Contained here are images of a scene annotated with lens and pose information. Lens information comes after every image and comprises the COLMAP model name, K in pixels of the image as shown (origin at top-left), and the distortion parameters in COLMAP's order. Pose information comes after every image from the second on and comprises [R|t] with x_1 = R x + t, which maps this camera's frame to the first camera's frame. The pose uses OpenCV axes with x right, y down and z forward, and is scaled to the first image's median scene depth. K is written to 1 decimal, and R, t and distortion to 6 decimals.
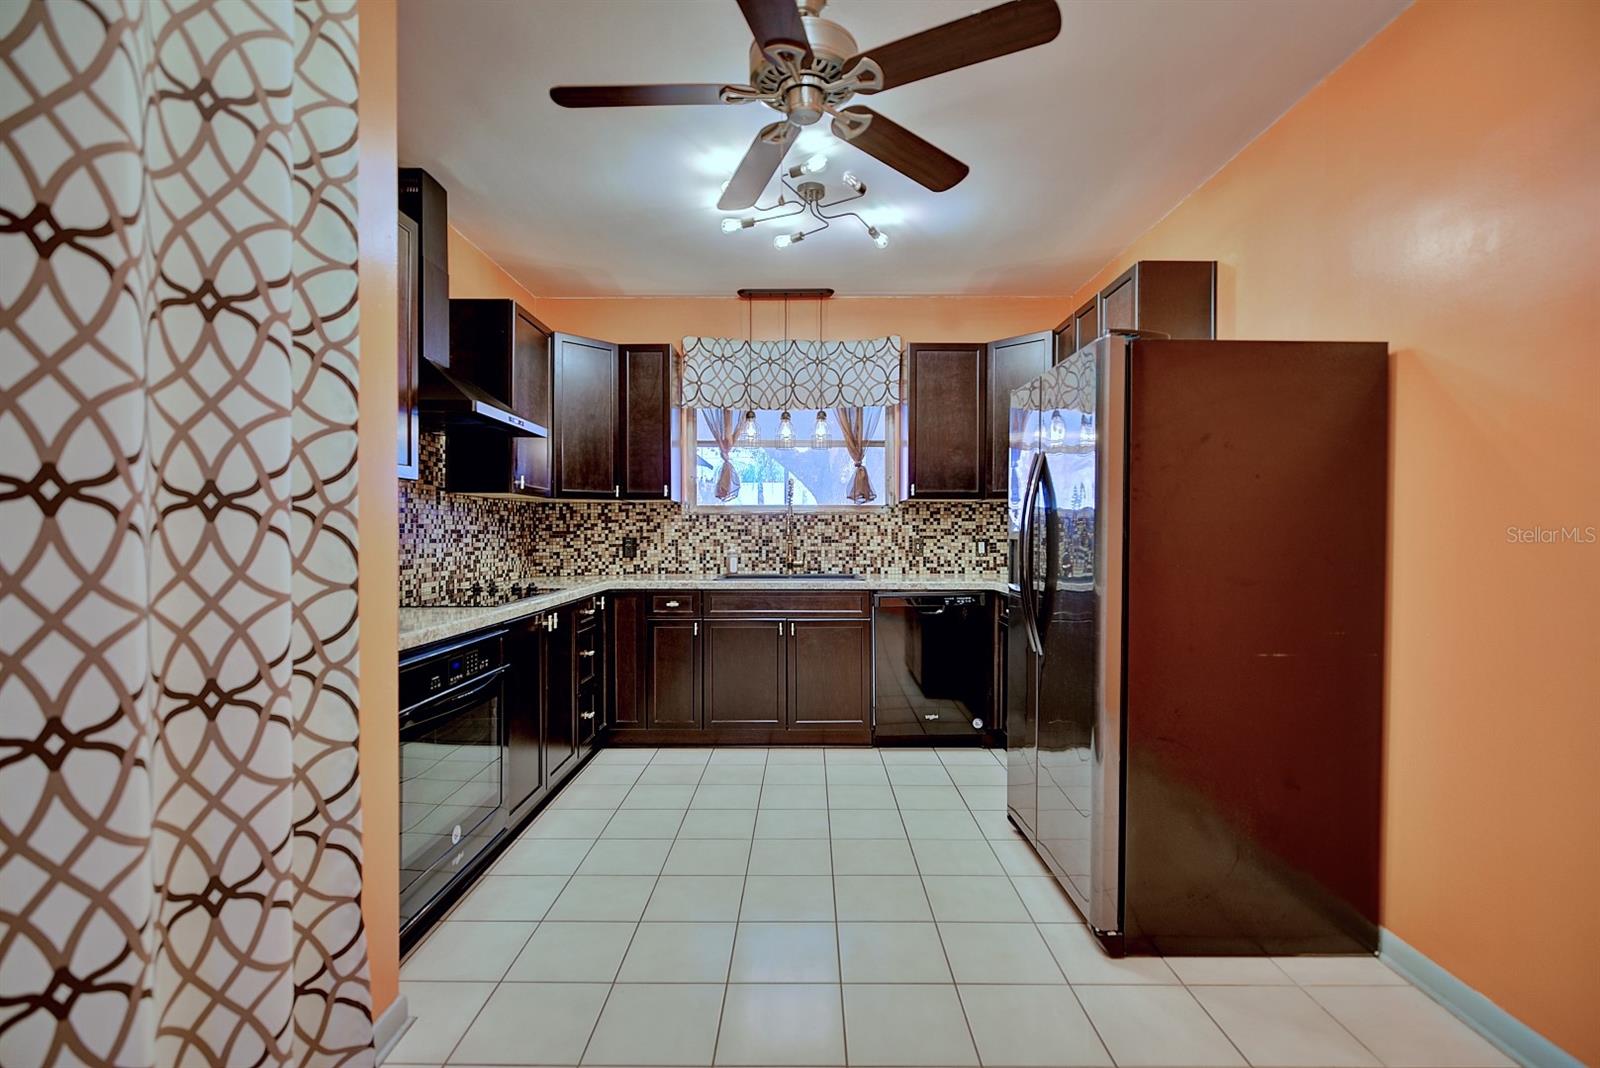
lens RADIAL K [[731.6, 0, 803.2], [0, 731.6, 536.5], [0, 0, 1]] dist [-0.001105, -0.001852]
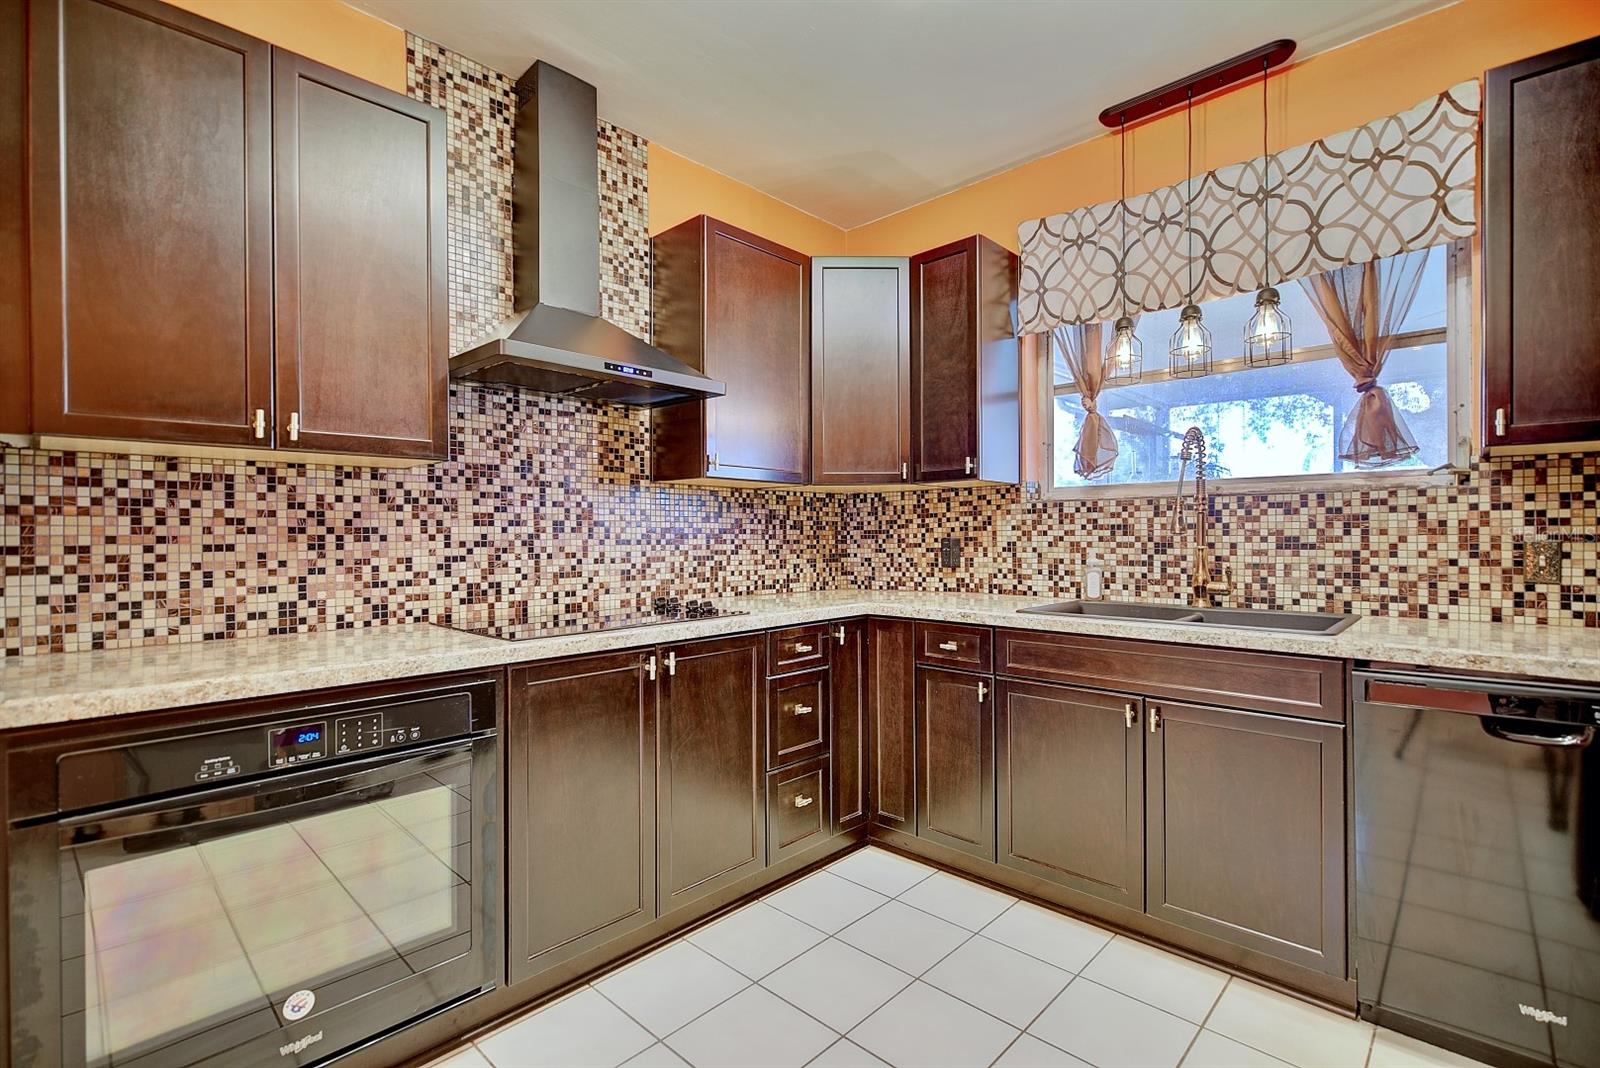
lens RADIAL K [[731.6, 0, 802.3], [0, 731.6, 535.7], [0, 0, 1]] dist [-0.001105, -0.001852]
pose [[0.728552, -0.001979, -0.684988, 0.135703], [-0.000458, 0.999994, -0.003376, 0.001066], [0.684990, 0.002773, 0.728547, 0.407137]]
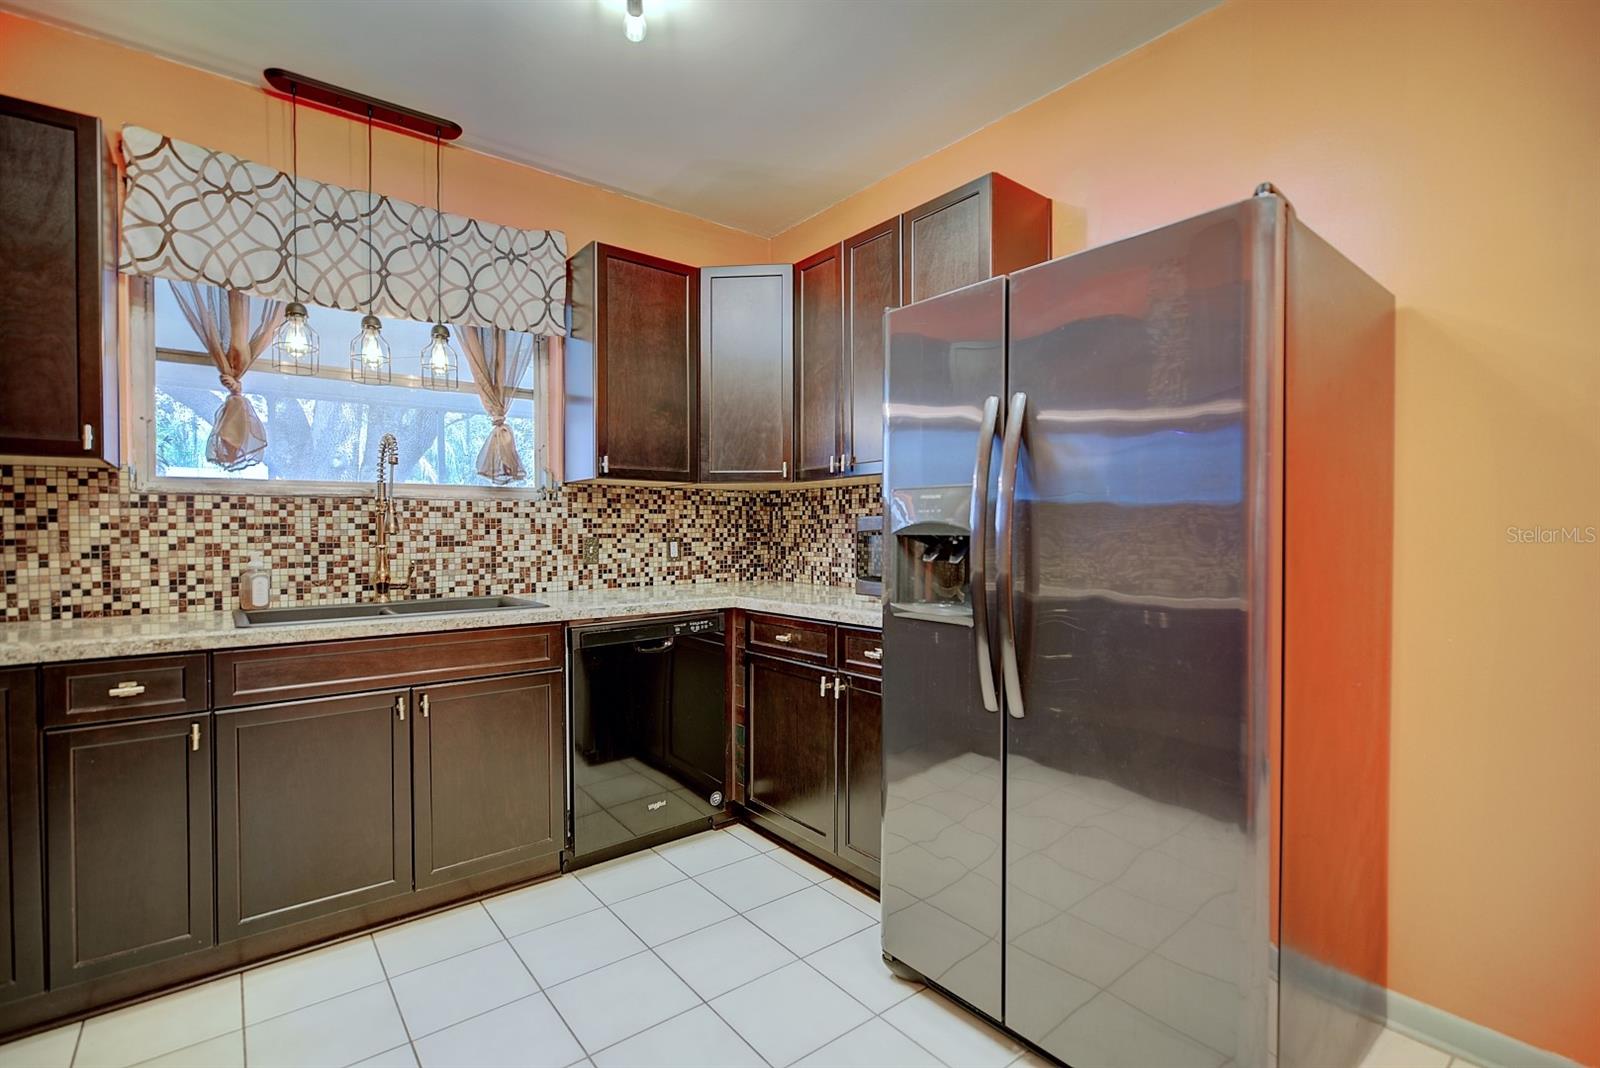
lens RADIAL K [[731.6, 0, 802.5], [0, 731.6, 535.5], [0, 0, 1]] dist [-0.001105, -0.001852]
pose [[0.779568, -0.007855, 0.626268, -0.118484], [0.009564, 0.999954, 0.000637, 0.002048], [-0.626244, 0.005493, 0.779607, 0.348058]]
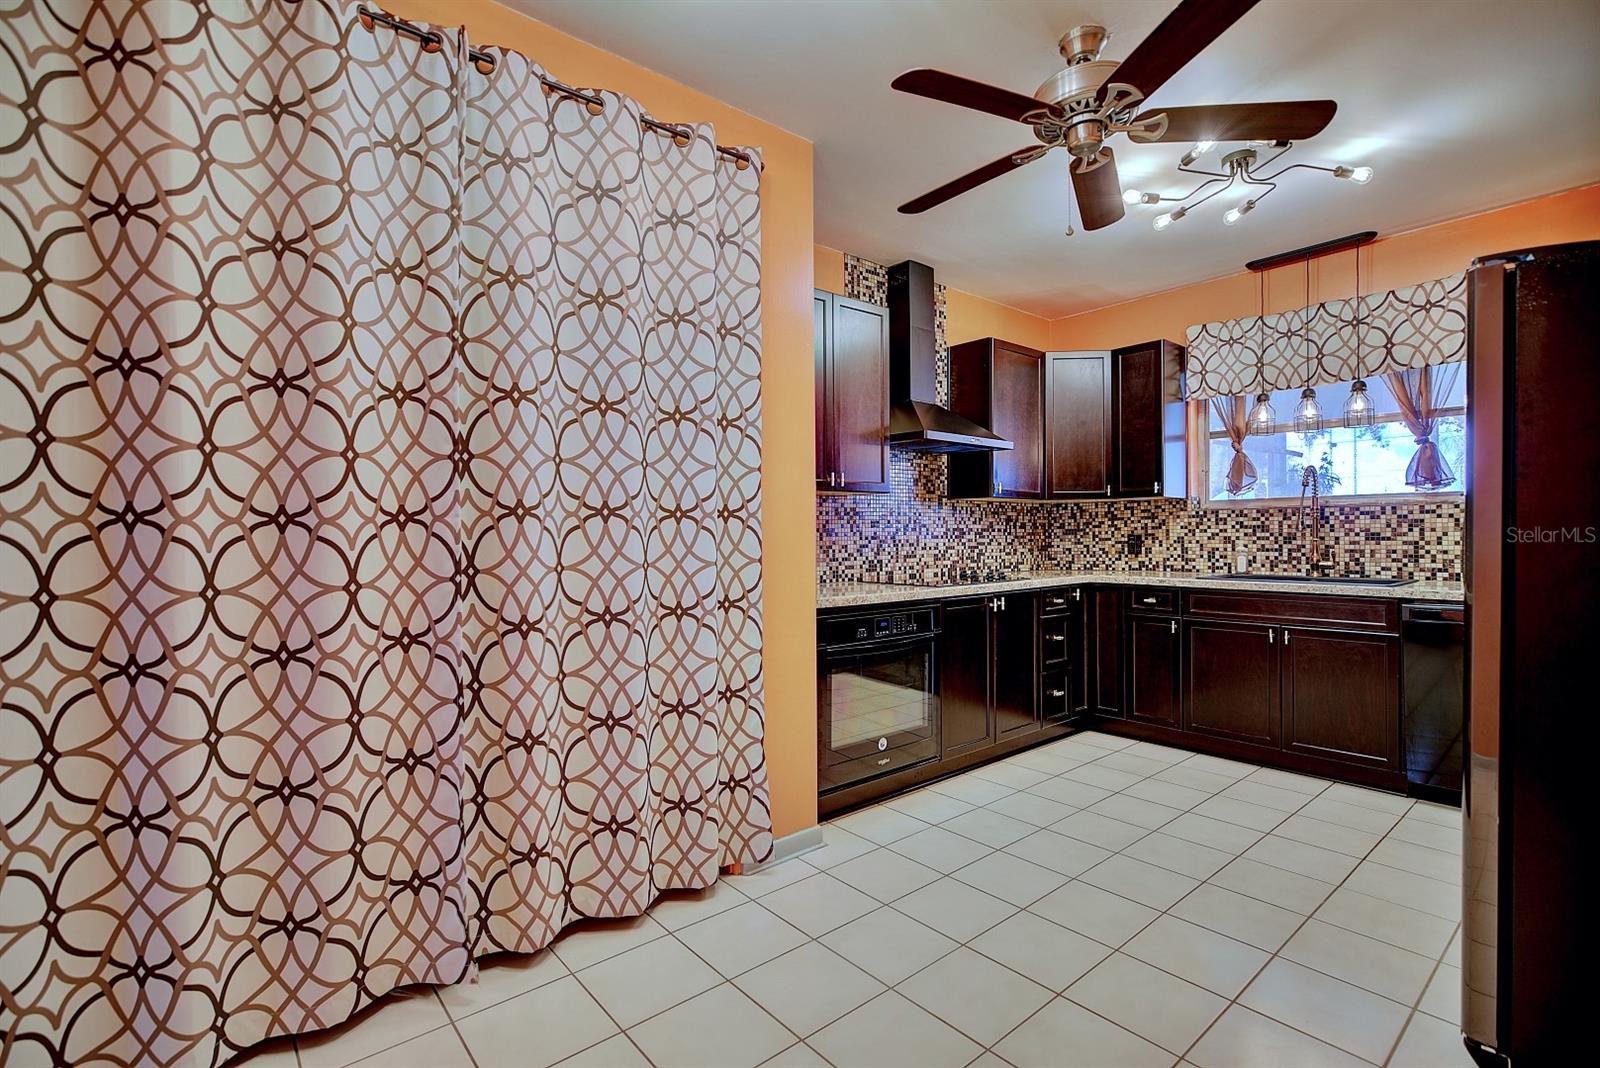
lens RADIAL K [[731.6, 0, 803.4], [0, 731.6, 535.6], [0, 0, 1]] dist [-0.001105, -0.001852]
pose [[0.649145, -0.001528, -0.760663, 0.243788], [0.001053, 0.999999, -0.001111, 0.003511], [0.760664, -0.000080, 0.649146, -0.015679]]
